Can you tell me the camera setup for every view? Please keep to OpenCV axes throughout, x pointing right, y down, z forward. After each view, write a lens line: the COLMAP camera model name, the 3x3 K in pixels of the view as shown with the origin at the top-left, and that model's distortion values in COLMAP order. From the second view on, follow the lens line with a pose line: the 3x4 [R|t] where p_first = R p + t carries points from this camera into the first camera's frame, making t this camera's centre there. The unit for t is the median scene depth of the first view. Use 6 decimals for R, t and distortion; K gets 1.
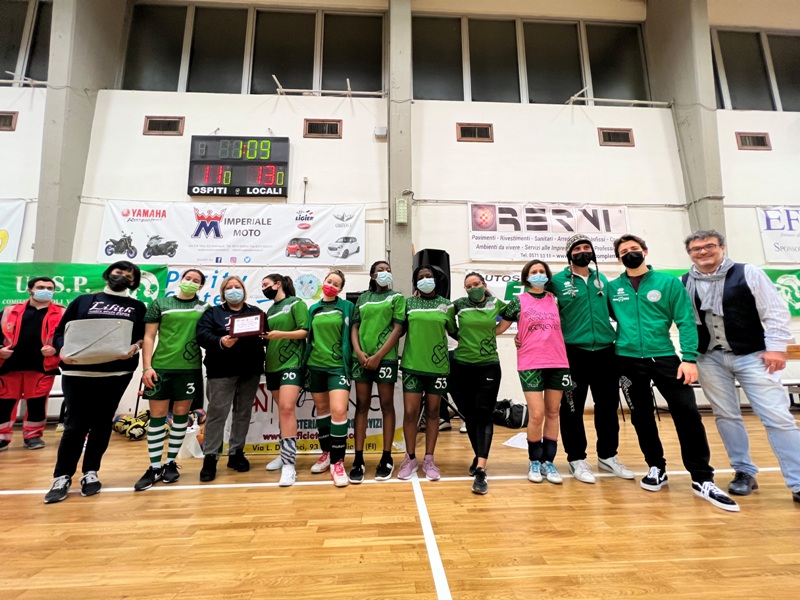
lens RADIAL K [[323.4, 0, 398.8], [0, 323.4, 299.9], [0, 0, 1]] dist [-0.000706, -0.000194]
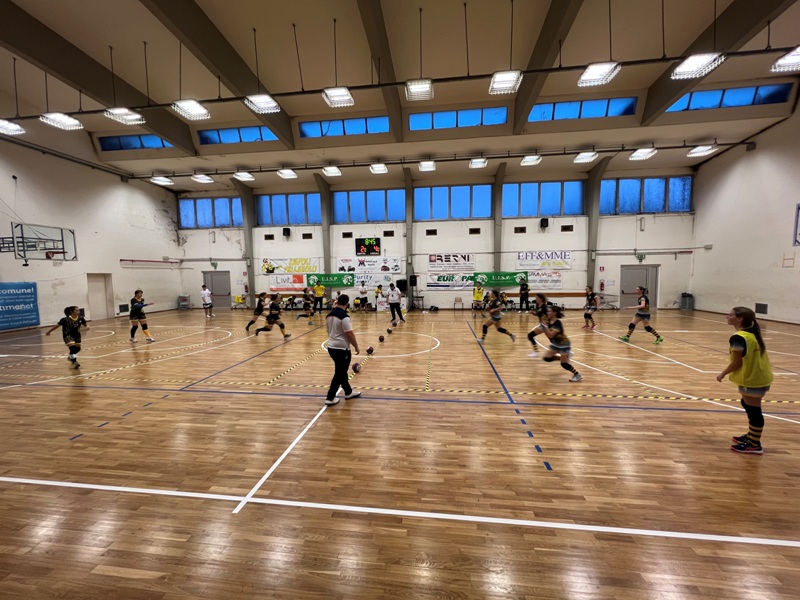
lens RADIAL K [[323.4, 0, 399.8], [0, 323.4, 306.8], [0, 0, 1]] dist [-0.000706, -0.000194]
pose [[0.982835, 0.014707, -0.183900, 0.582523], [0.034389, 0.964741, 0.260944, -0.700585], [0.181254, -0.262789, 0.947676, -2.700468]]
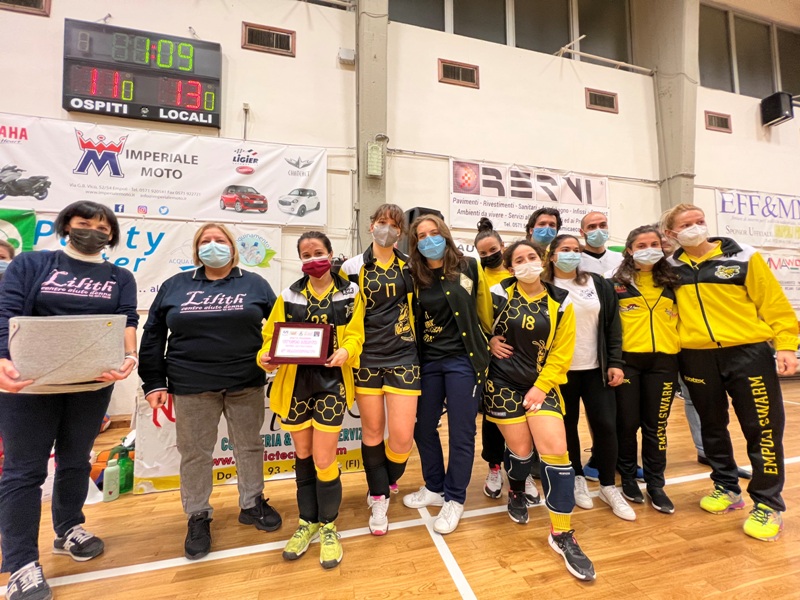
lens RADIAL K [[323.4, 0, 398.3], [0, 323.4, 299.4], [0, 0, 1]] dist [-0.000706, -0.000194]
pose [[0.982835, 0.010153, 0.184207, -0.073246], [-0.027302, 0.995495, 0.090800, -0.003875], [-0.182455, -0.094271, 0.978684, 0.155636]]
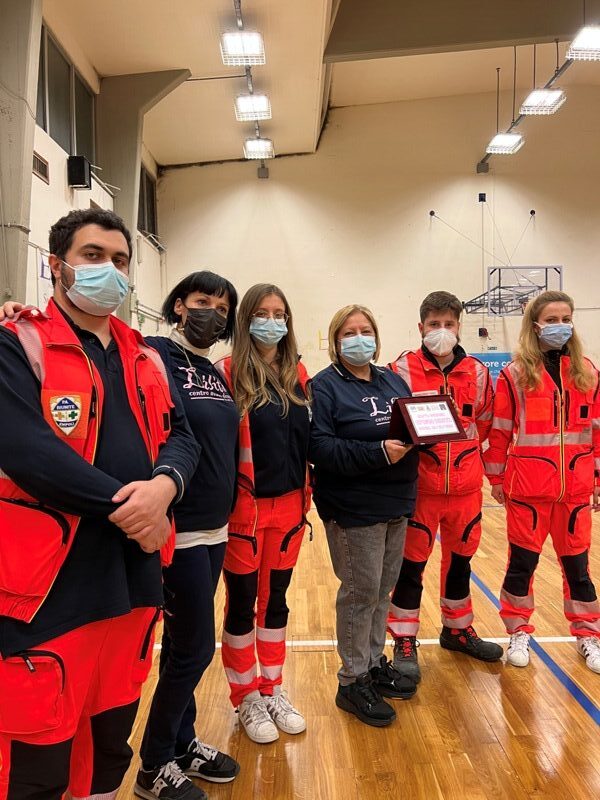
lens RADIAL K [[607.3, 0, 311.4], [0, 607.3, 393.2], [0, 0, 1]] dist [0.066783, -0.068308]
pose [[0.031528, -0.014041, 0.999404, -0.550881], [-0.143438, 0.989488, 0.018426, -0.041388], [-0.989157, -0.143934, 0.029182, 0.182257]]
